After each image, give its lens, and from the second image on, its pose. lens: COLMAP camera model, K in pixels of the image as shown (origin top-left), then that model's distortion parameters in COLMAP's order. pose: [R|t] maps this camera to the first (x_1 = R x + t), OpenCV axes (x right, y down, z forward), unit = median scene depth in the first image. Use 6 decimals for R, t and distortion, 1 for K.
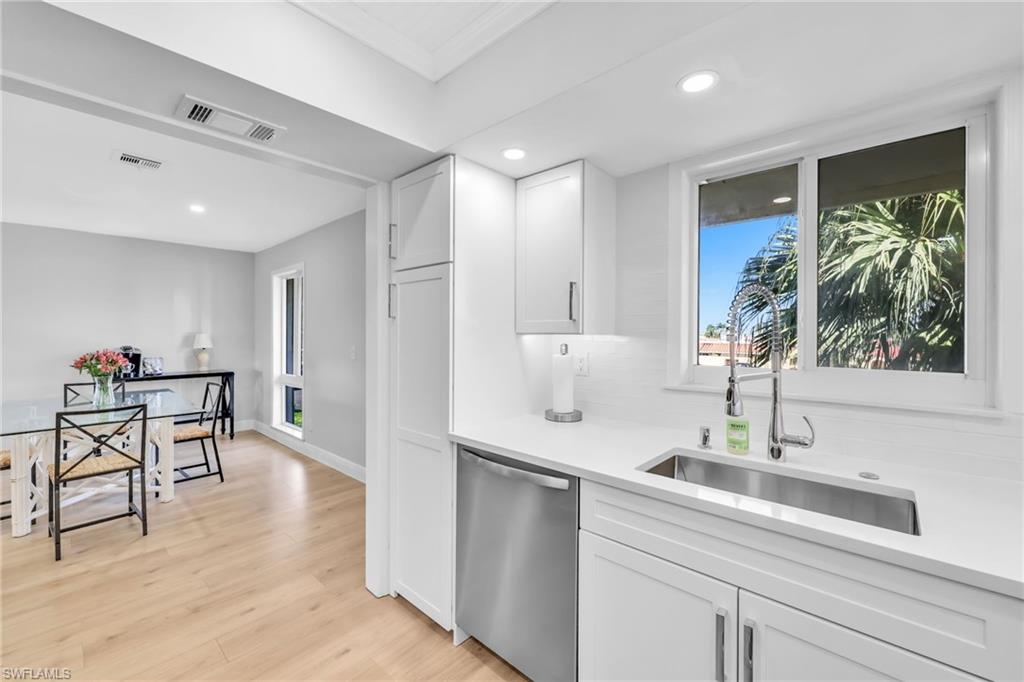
lens RADIAL K [[416.6, 0, 508.5], [0, 416.6, 335.3], [0, 0, 1]] dist [0.001290, 0.000021]
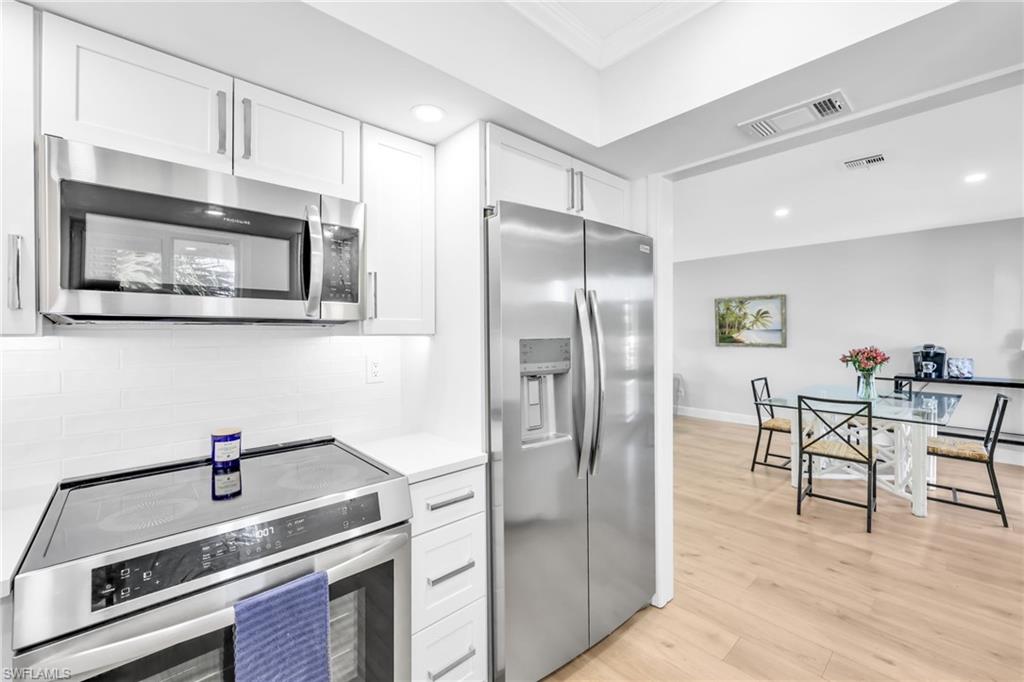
lens RADIAL K [[416.6, 0, 507.9], [0, 416.6, 334.3], [0, 0, 1]] dist [0.001290, 0.000021]
pose [[-0.099586, 0.006212, -0.995010, 0.202947], [-0.001265, 0.999979, 0.006369, -0.002459], [0.995028, 0.001893, -0.099576, 0.226349]]
